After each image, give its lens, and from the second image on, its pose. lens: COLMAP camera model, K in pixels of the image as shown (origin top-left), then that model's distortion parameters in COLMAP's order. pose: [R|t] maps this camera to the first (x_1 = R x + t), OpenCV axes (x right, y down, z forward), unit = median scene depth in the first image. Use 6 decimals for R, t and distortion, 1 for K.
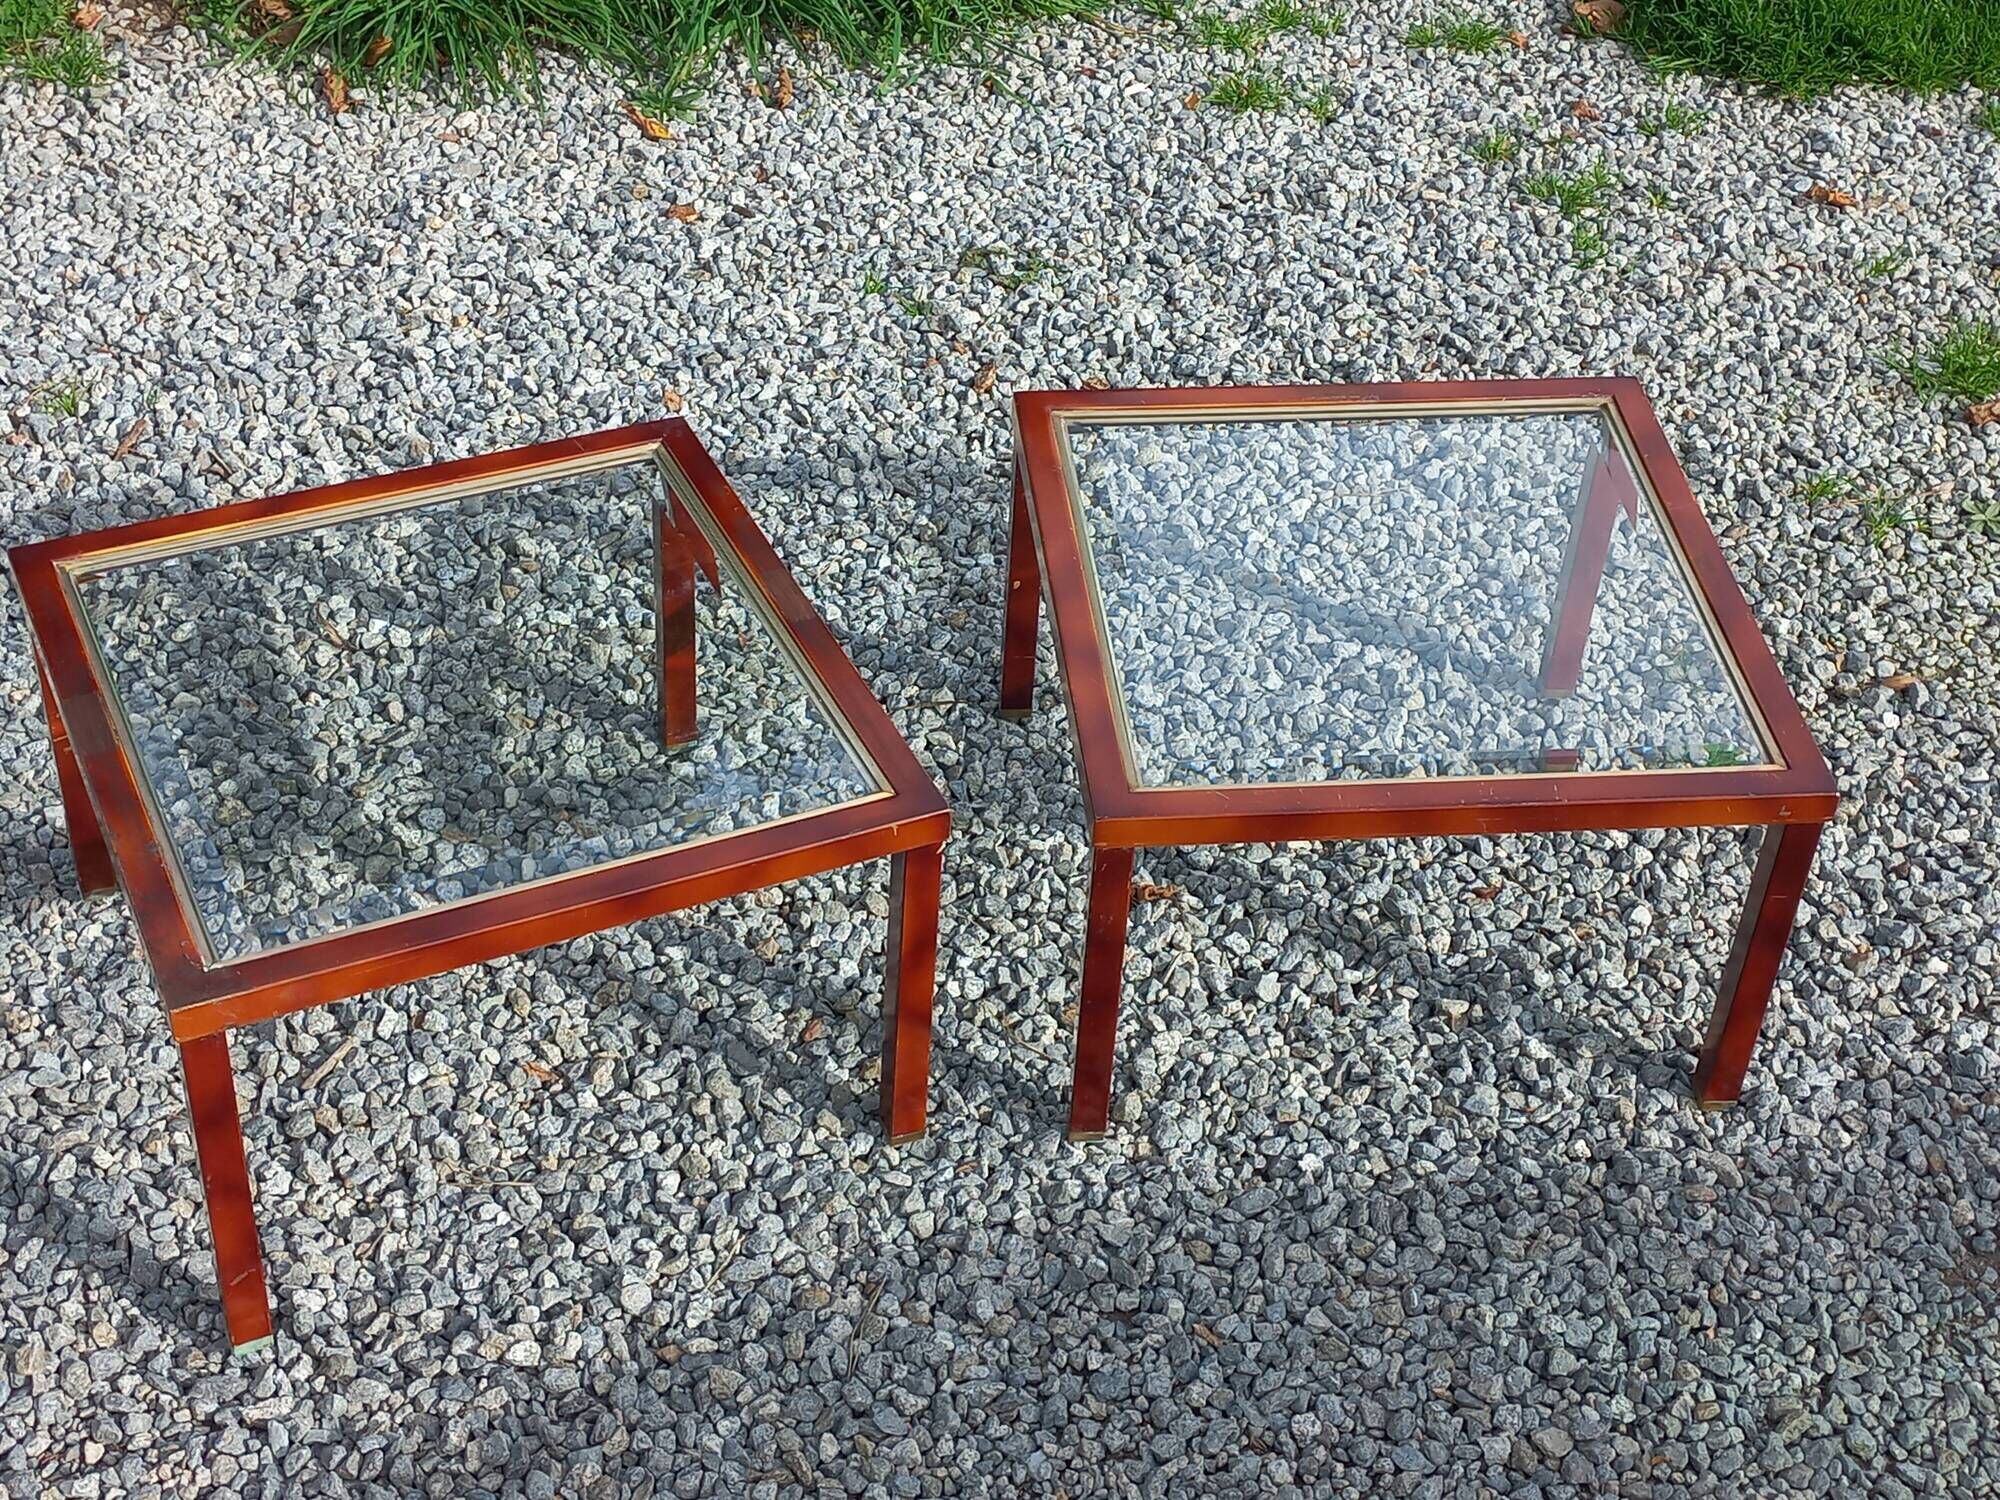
lens RADIAL K [[2848.1, 0, 998.4], [0, 2848.1, 749.5], [0, 0, 1]] dist [0.079646, 0.000000]
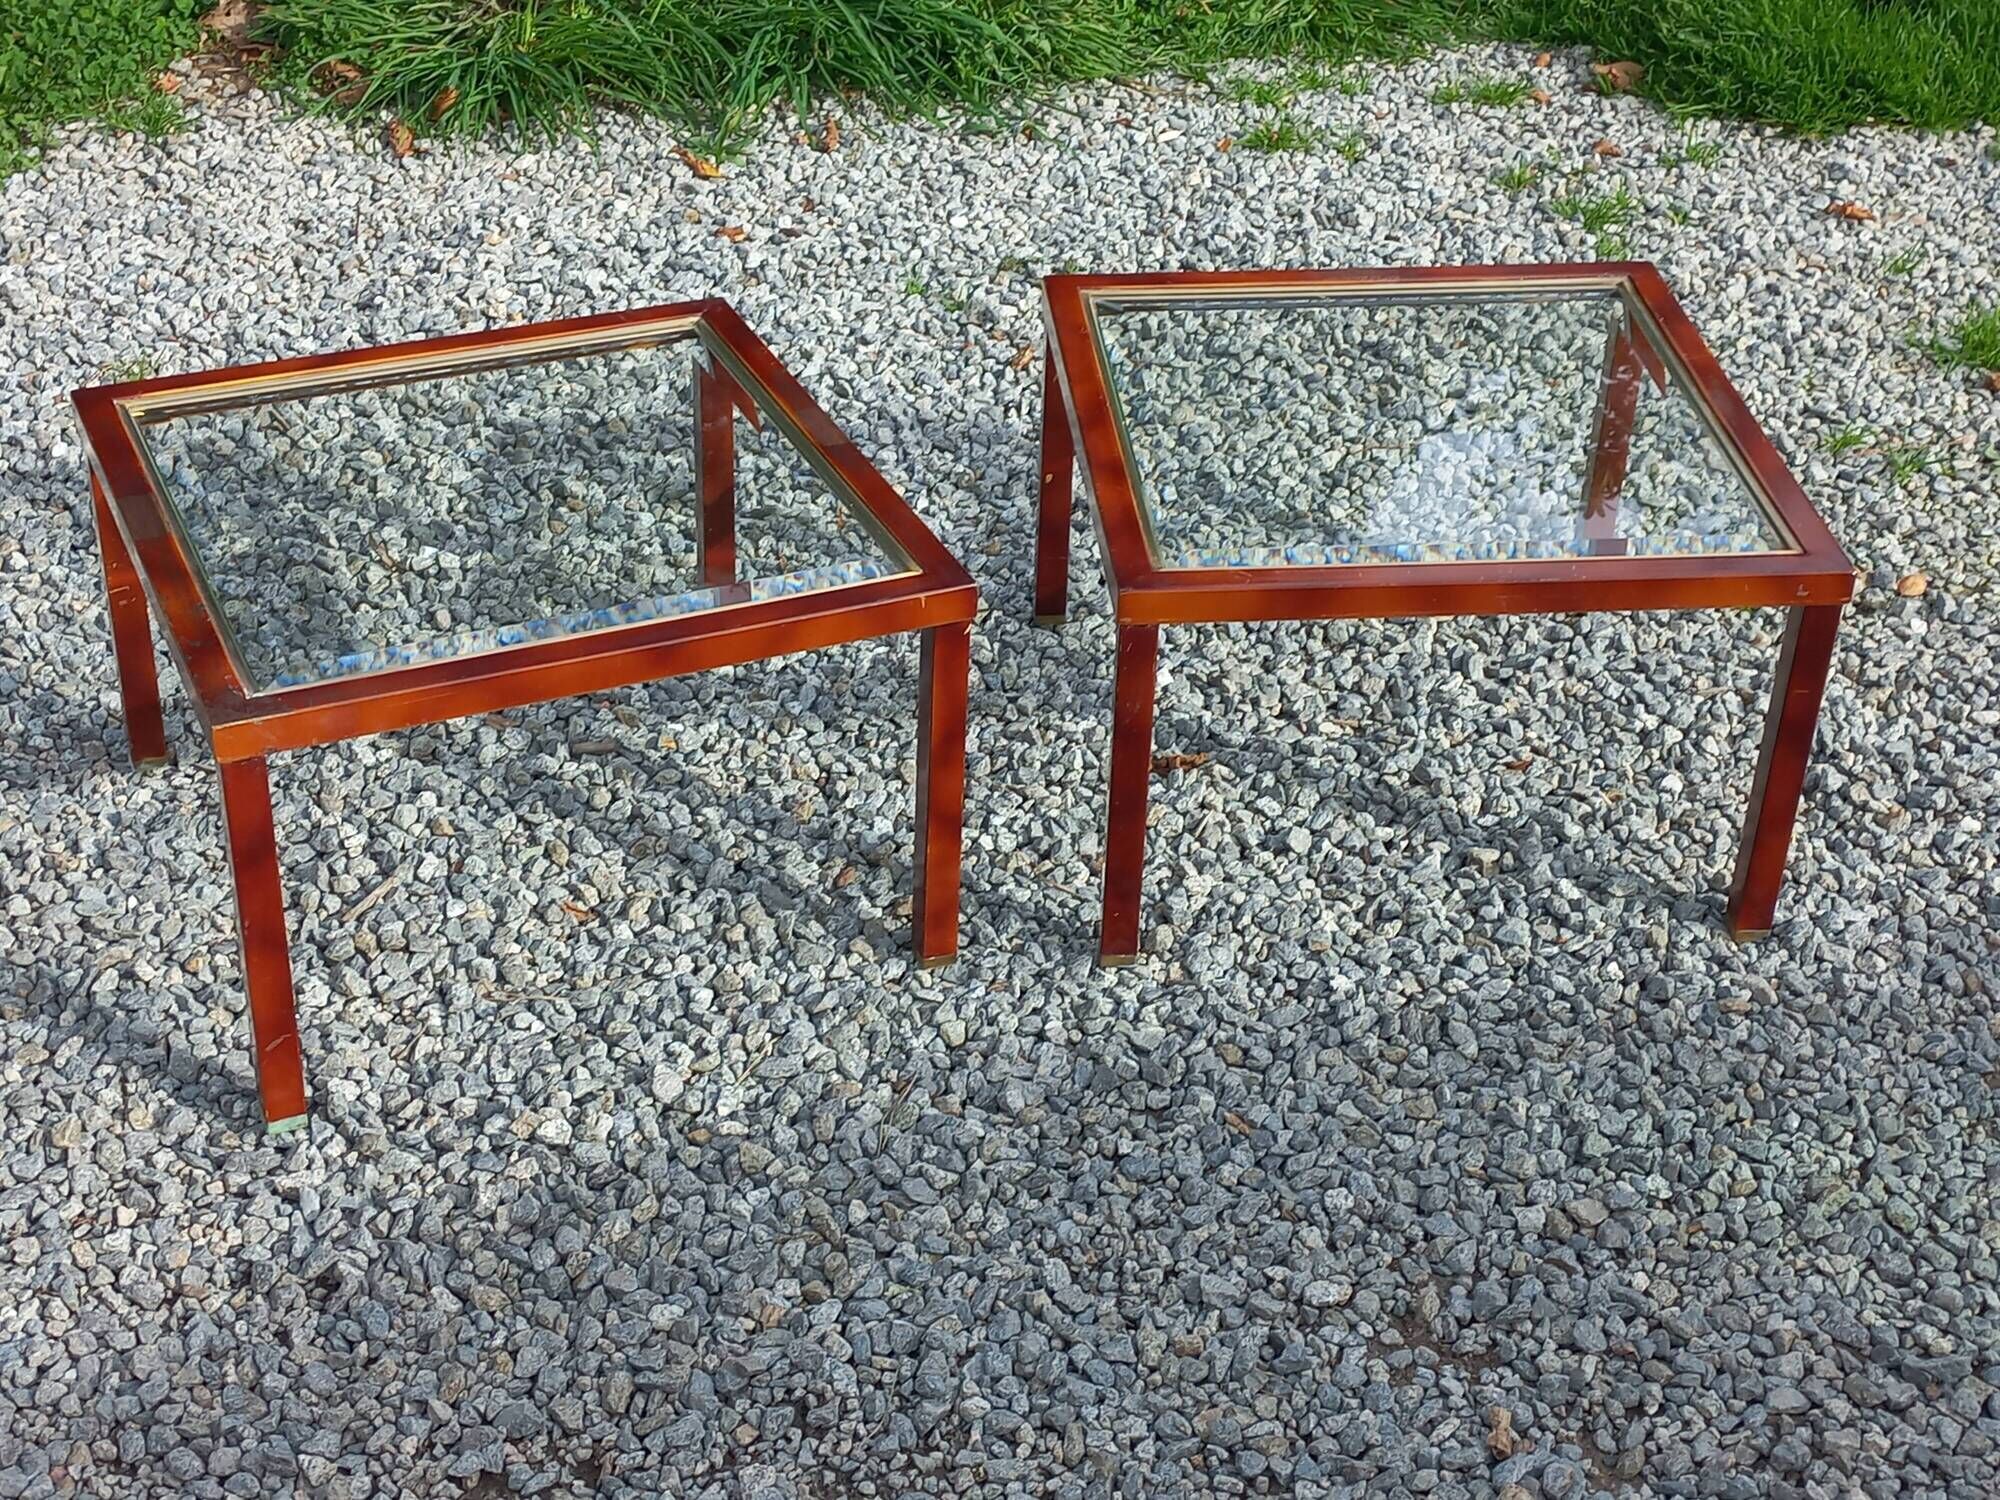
lens RADIAL K [[2848.1, 0, 1001.6], [0, 2848.1, 756.6], [0, 0, 1]] dist [0.079646, 0.000000]
pose [[0.999663, -0.011050, -0.023487, 0.013251], [0.008228, 0.993095, -0.117024, 0.167712], [0.024618, 0.116791, 0.992851, -0.004794]]
